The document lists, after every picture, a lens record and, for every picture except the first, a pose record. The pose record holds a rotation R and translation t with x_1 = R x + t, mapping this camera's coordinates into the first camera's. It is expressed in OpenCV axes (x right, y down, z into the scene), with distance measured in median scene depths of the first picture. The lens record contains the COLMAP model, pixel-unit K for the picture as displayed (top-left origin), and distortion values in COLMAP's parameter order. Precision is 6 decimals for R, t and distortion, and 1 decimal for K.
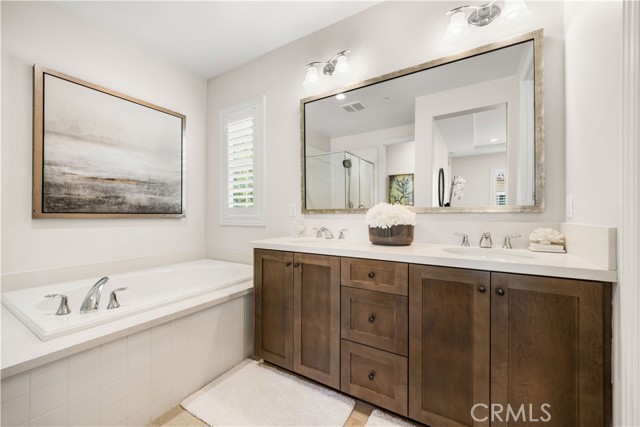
lens RADIAL K [[255.6, 0, 322.0], [0, 255.6, 213.2], [0, 0, 1]] dist [0.002330, -0.000040]
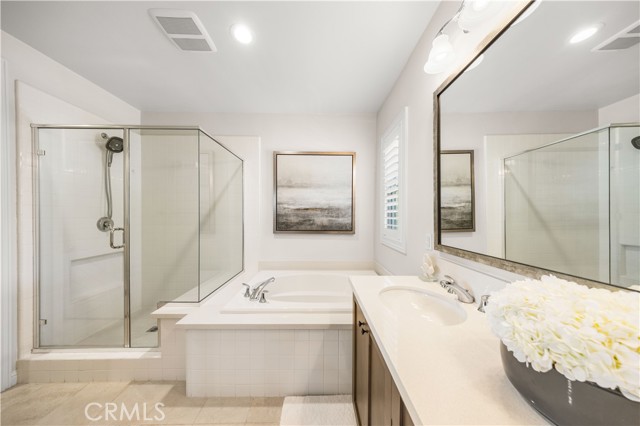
lens RADIAL K [[195.1, 0, 318.4], [0, 195.1, 214.9], [0, 0, 1]] dist [0.007416, -0.000205]
pose [[0.510833, 0.005675, -0.859661, 0.234555], [0.000370, 0.999977, 0.006821, -0.102023], [0.859680, -0.003802, 0.510819, 0.439086]]
